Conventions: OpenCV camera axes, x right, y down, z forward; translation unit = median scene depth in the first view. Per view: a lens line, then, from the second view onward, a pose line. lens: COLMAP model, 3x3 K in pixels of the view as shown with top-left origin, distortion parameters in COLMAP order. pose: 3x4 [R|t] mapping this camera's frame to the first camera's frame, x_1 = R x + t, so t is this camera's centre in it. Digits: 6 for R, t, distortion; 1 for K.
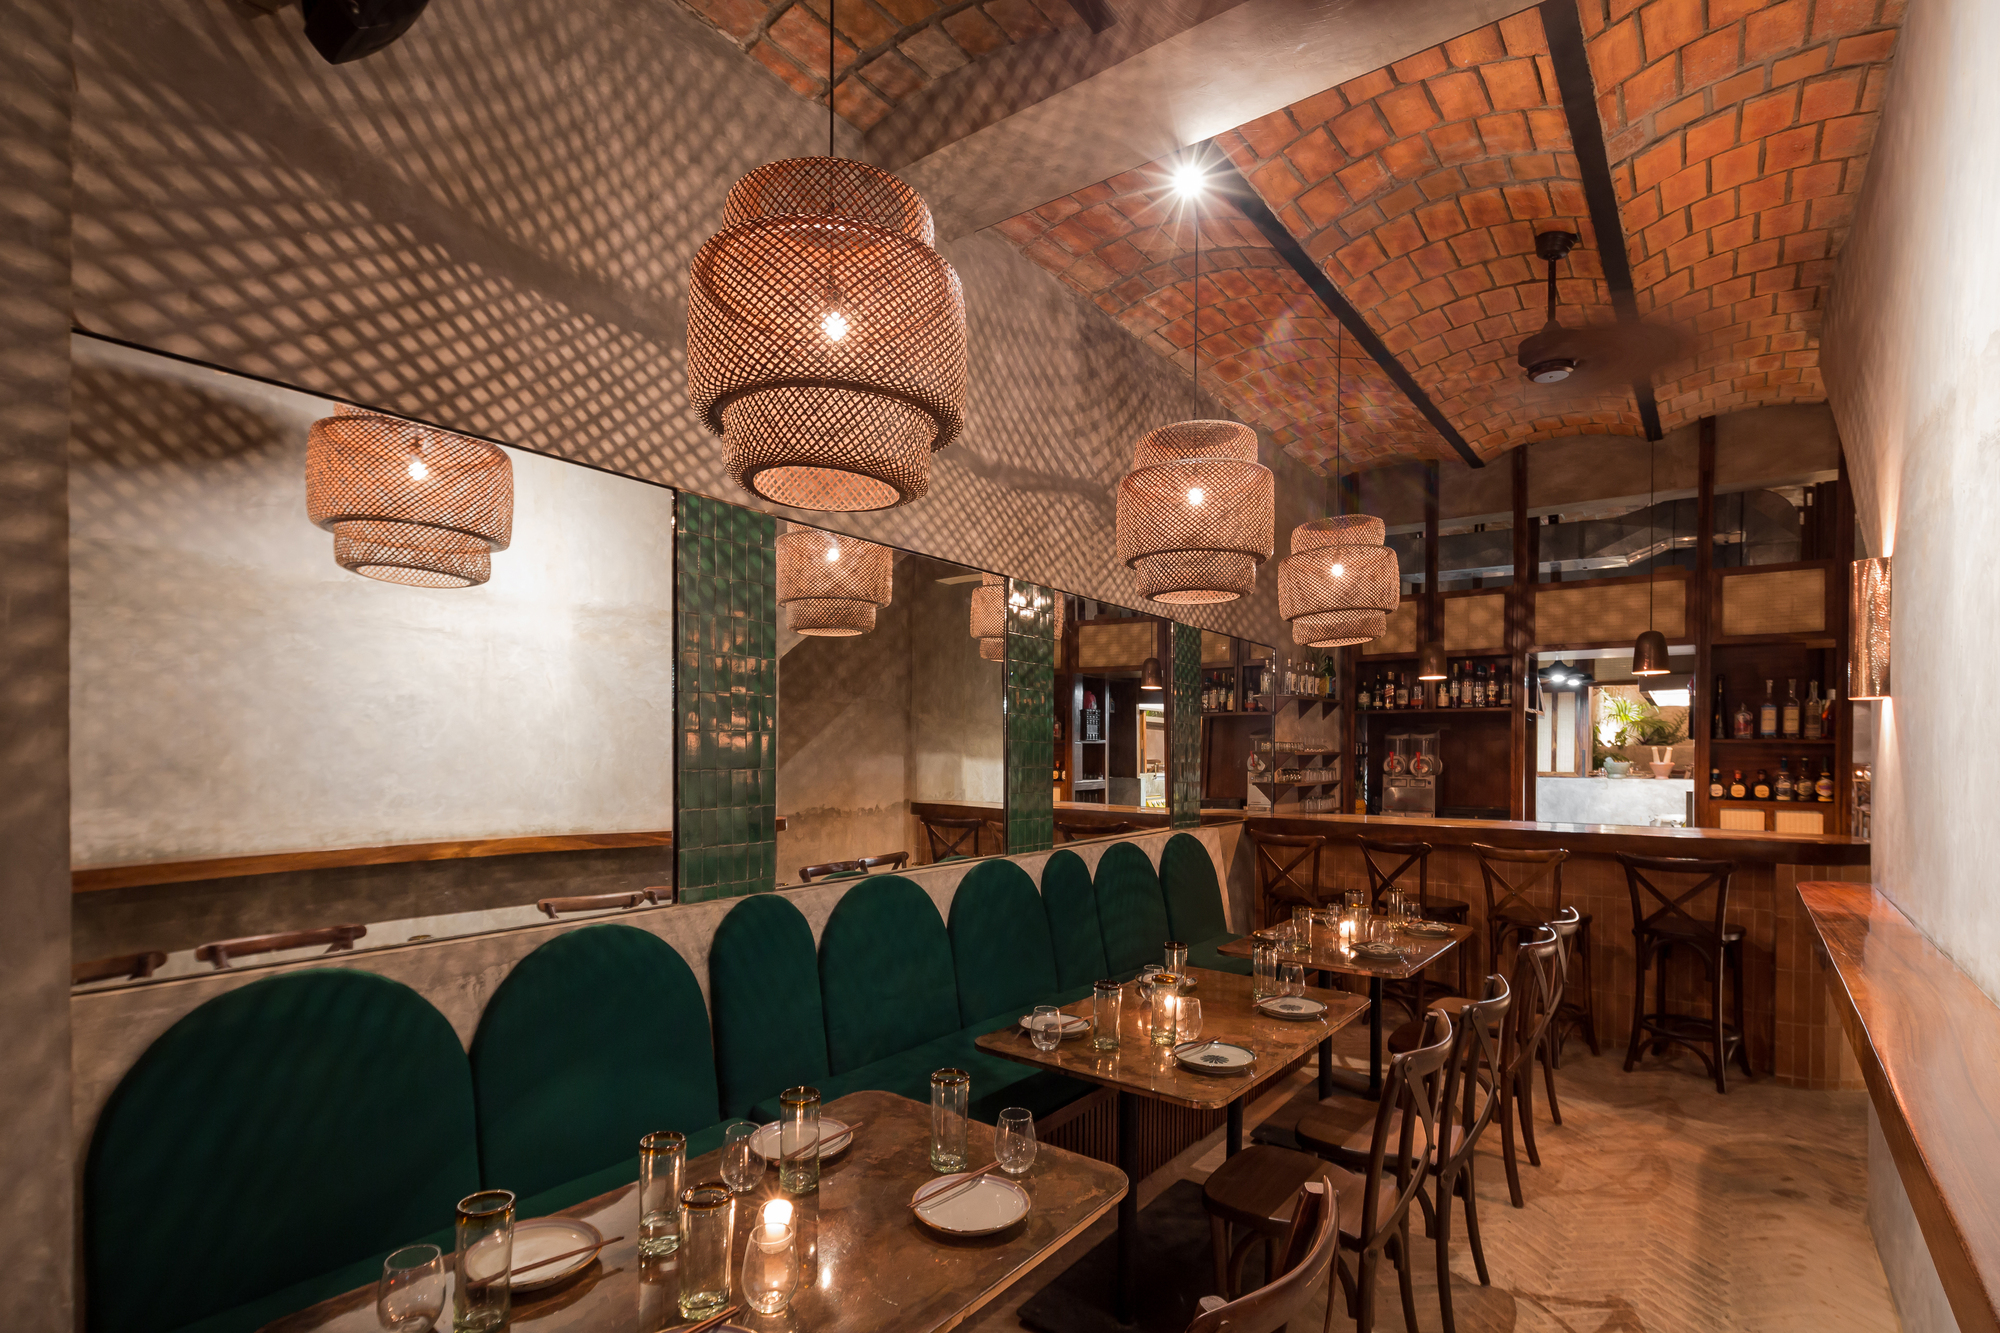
lens RADIAL K [[965.1, 0, 983.2], [0, 965.1, 755.5], [0, 0, 1]] dist [0.009715, -0.007378]
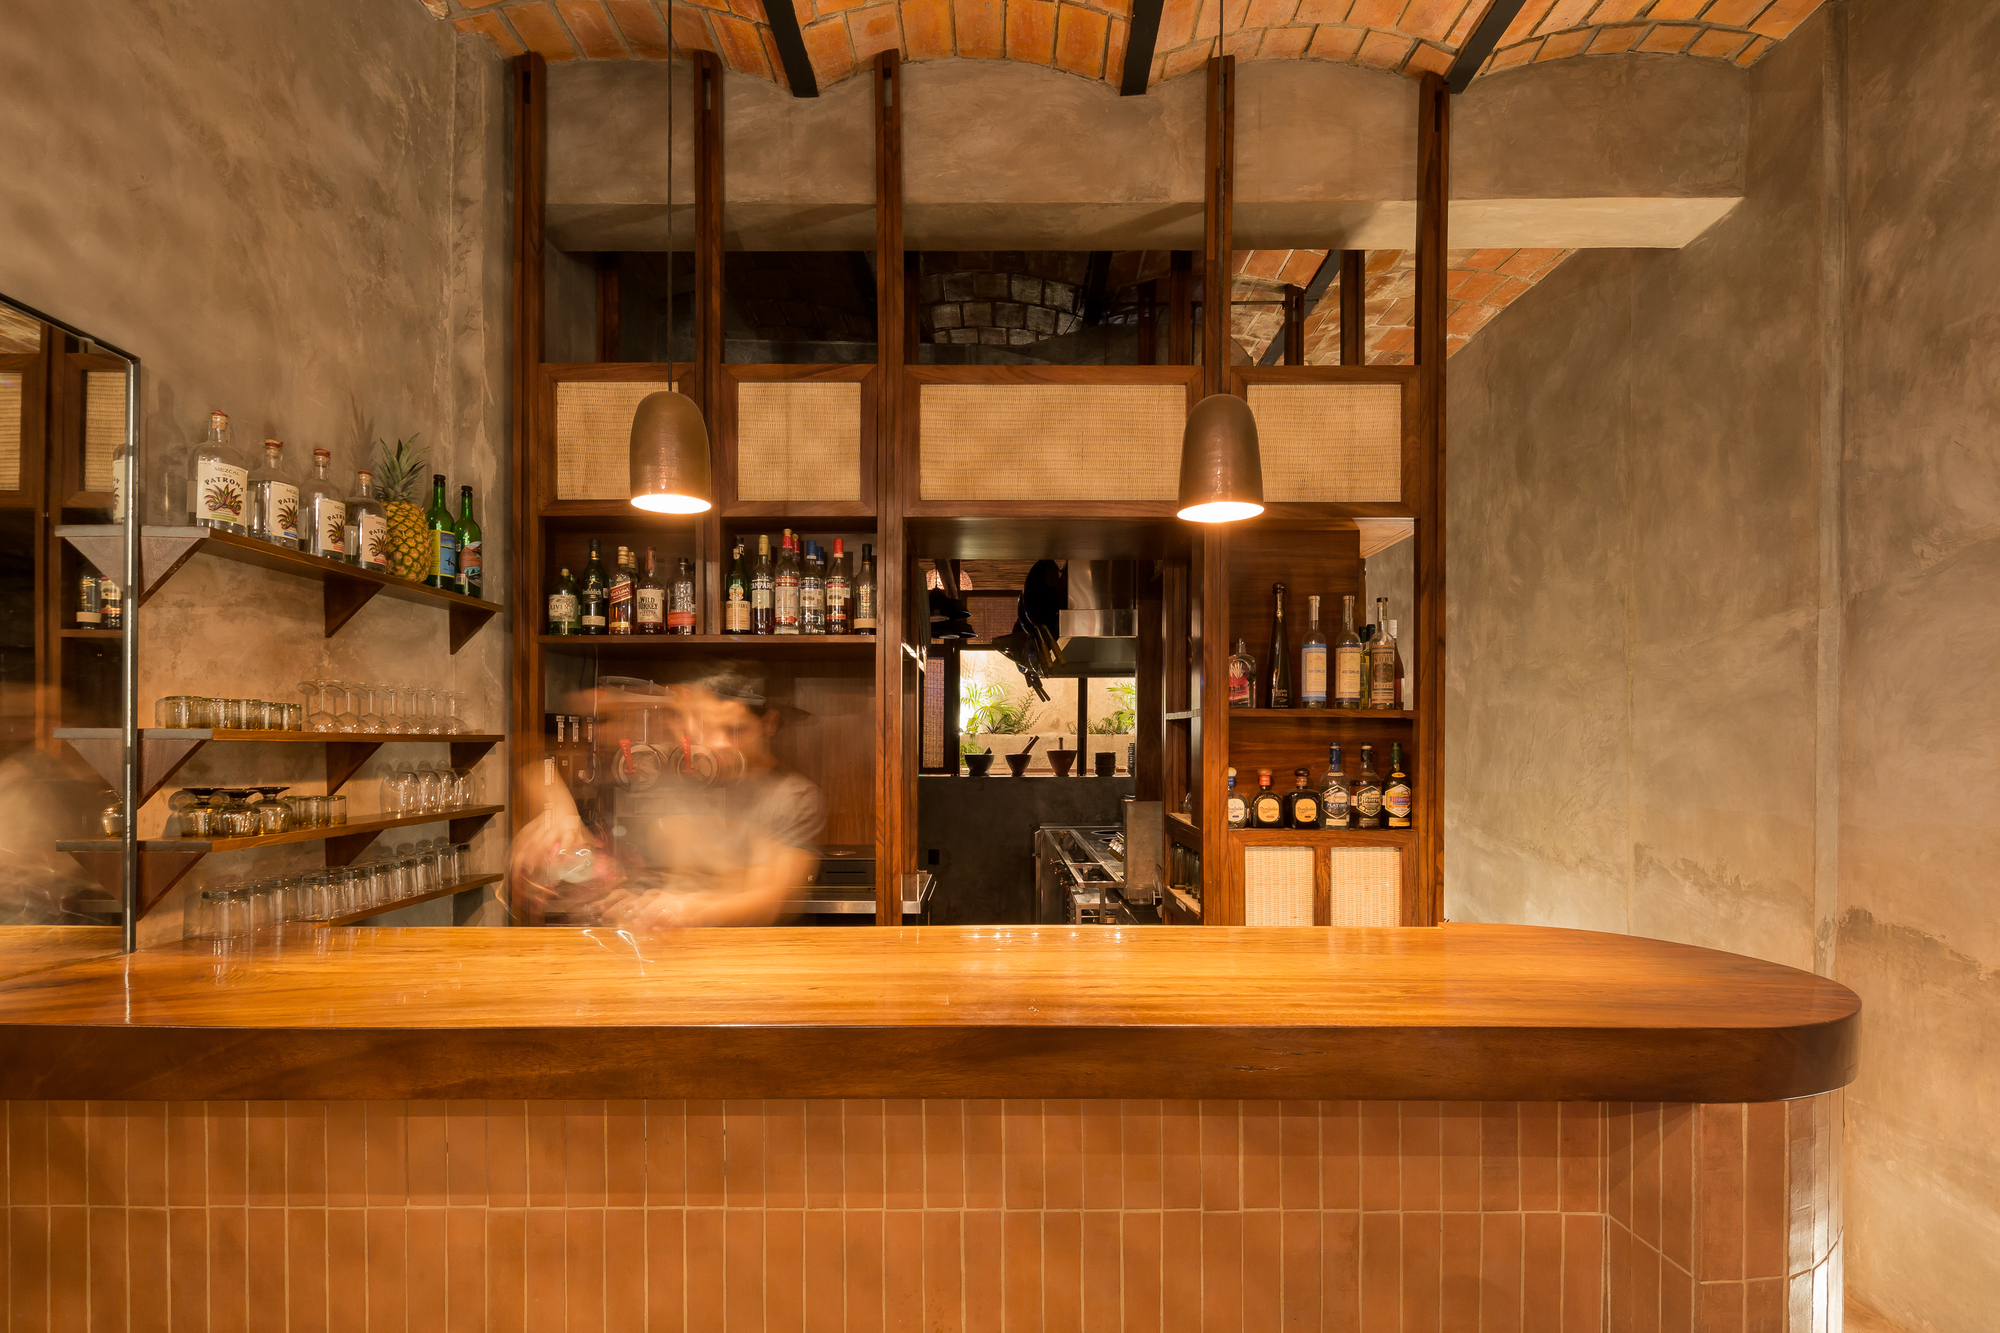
lens RADIAL K [[945.5, 0, 999.2], [0, 945.5, 757.8], [0, 0, 1]] dist [0.004494, -0.000561]
pose [[0.814189, -0.006409, 0.580565, 0.334254], [0.005186, 0.999979, 0.003766, 0.005446], [-0.580577, -0.000056, 0.814205, 0.603195]]
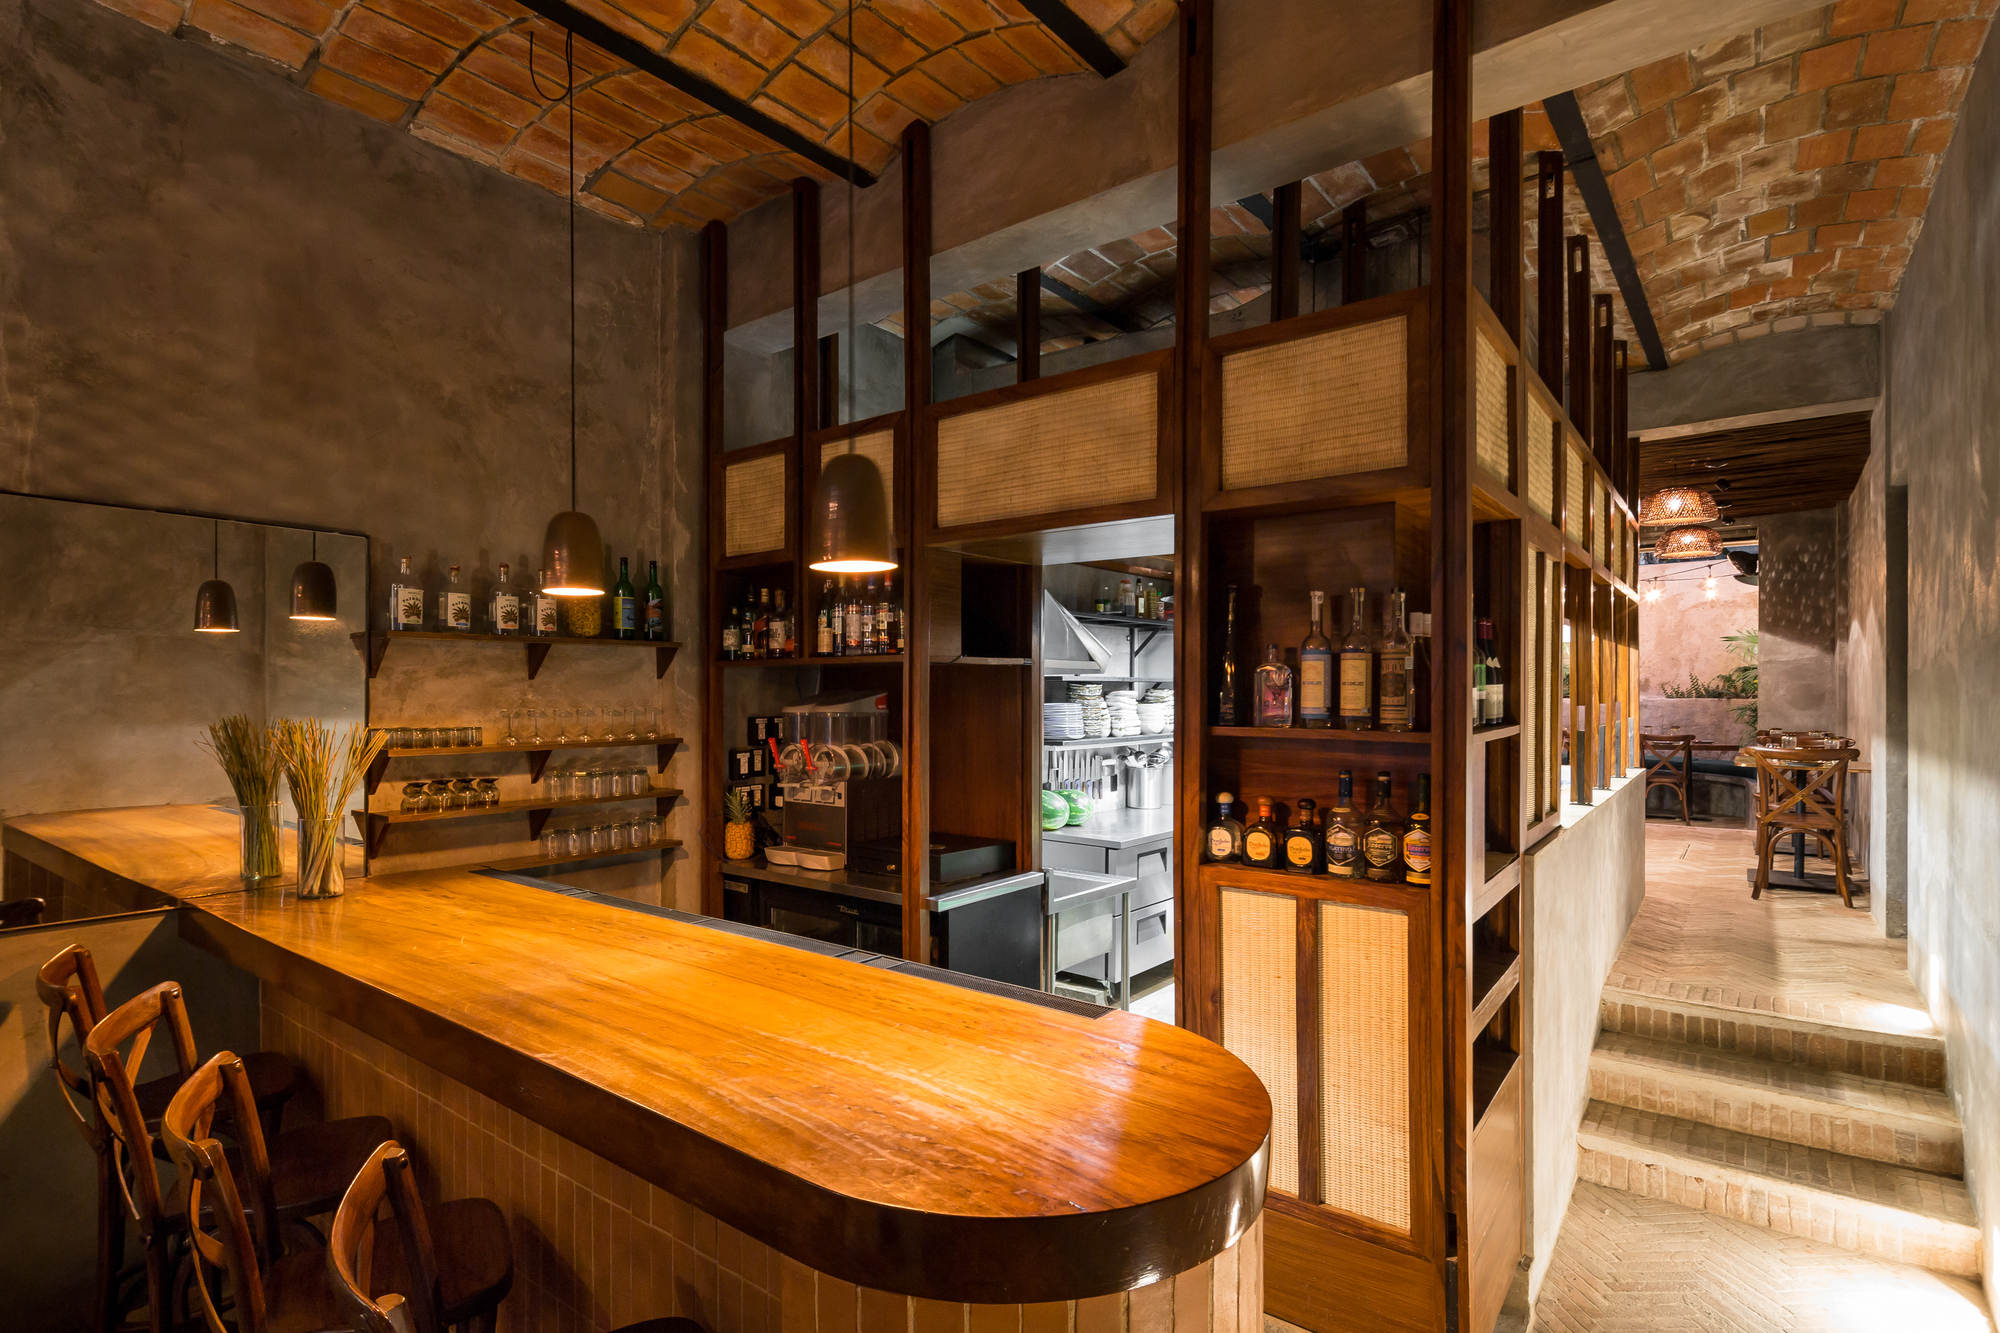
lens RADIAL K [[966.2, 0, 998.9], [0, 966.2, 705.0], [0, 0, 1]] dist [0.008468, -0.004976]
pose [[0.999660, 0.002583, -0.025956, 0.600844], [-0.002664, 0.999992, -0.003059, -0.022745], [0.025948, 0.003127, 0.999658, 0.501655]]
